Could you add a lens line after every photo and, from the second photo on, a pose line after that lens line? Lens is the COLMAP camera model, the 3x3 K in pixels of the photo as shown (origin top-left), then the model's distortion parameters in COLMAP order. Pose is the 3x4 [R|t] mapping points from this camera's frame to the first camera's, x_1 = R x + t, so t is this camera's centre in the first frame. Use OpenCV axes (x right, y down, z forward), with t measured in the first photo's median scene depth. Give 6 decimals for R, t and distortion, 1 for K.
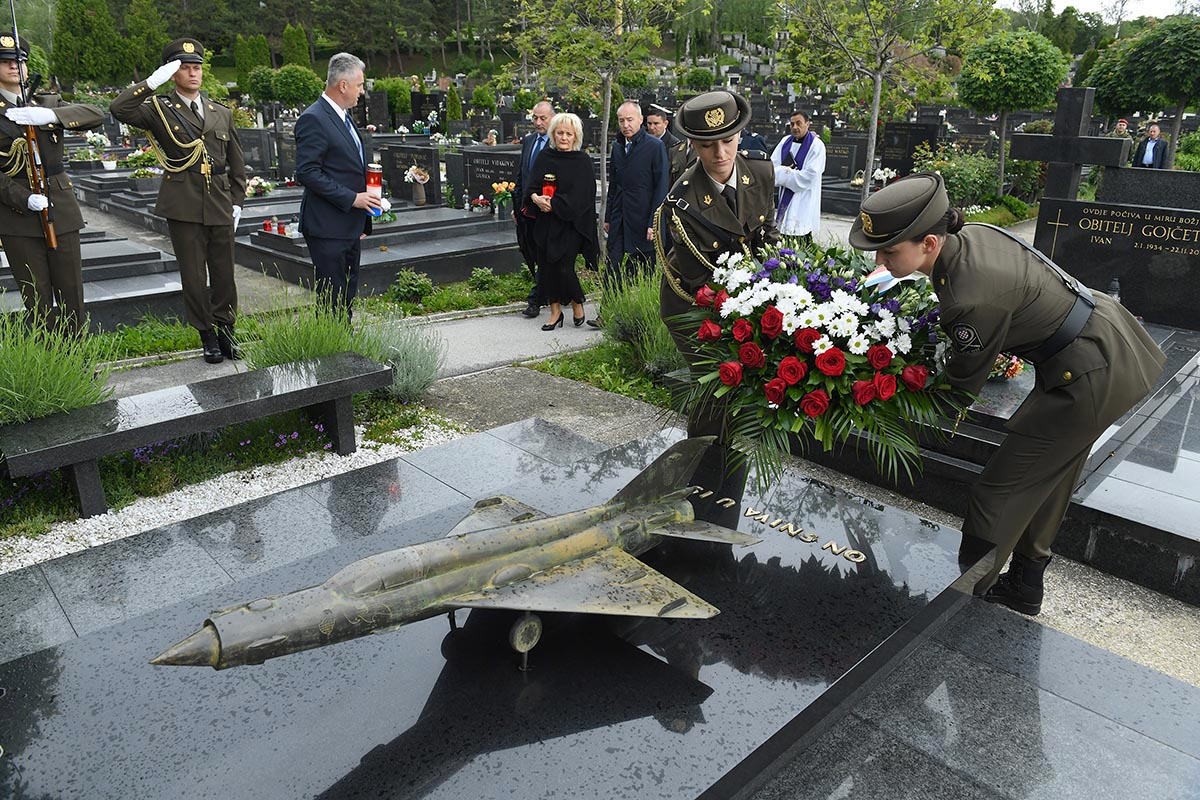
lens RADIAL K [[810.5, 0, 598.2], [0, 810.5, 394.5], [0, 0, 1]] dist [-0.051646, -0.000161]
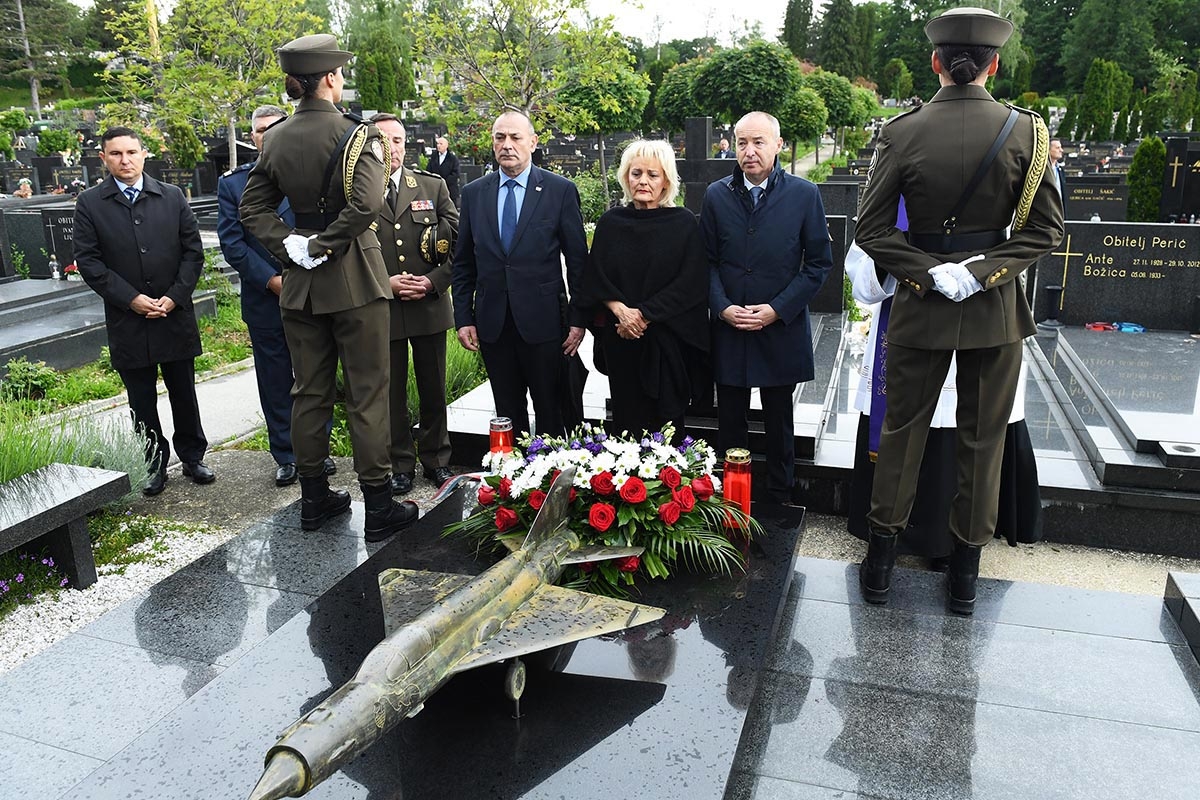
lens RADIAL K [[879.4, 0, 608.0], [0, 879.4, 365.8], [0, 0, 1]] dist [-0.049326, -0.000456]
pose [[0.878450, -0.145937, 0.455003, -0.139760], [0.182945, 0.982384, -0.038113, -0.011056], [-0.441425, 0.116721, 0.889674, -0.029221]]
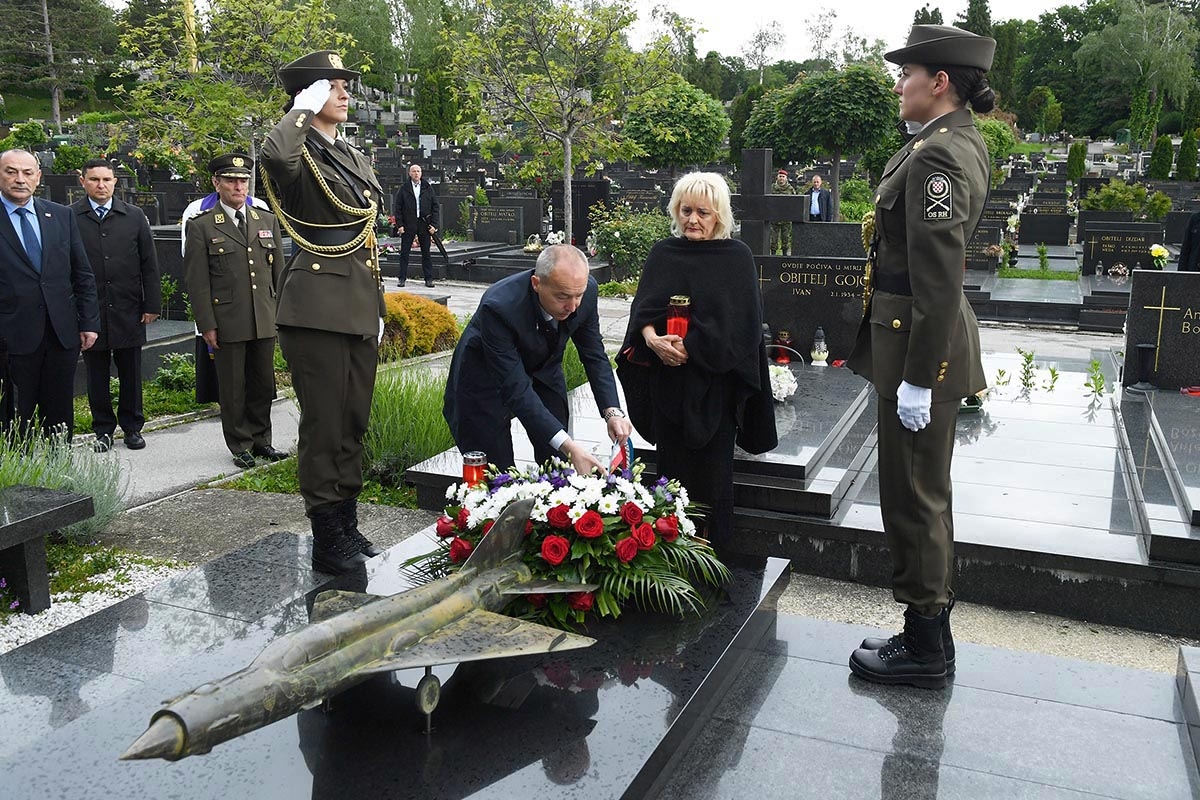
lens RADIAL K [[1034.2, 0, 630.8], [0, 1034.2, 364.8], [0, 0, 1]] dist [-0.020977, 0.003020]
pose [[0.910945, -0.083111, 0.404068, -0.112408], [0.141814, 0.982890, -0.117542, 0.024084], [-0.387385, 0.164377, 0.907146, -0.115306]]
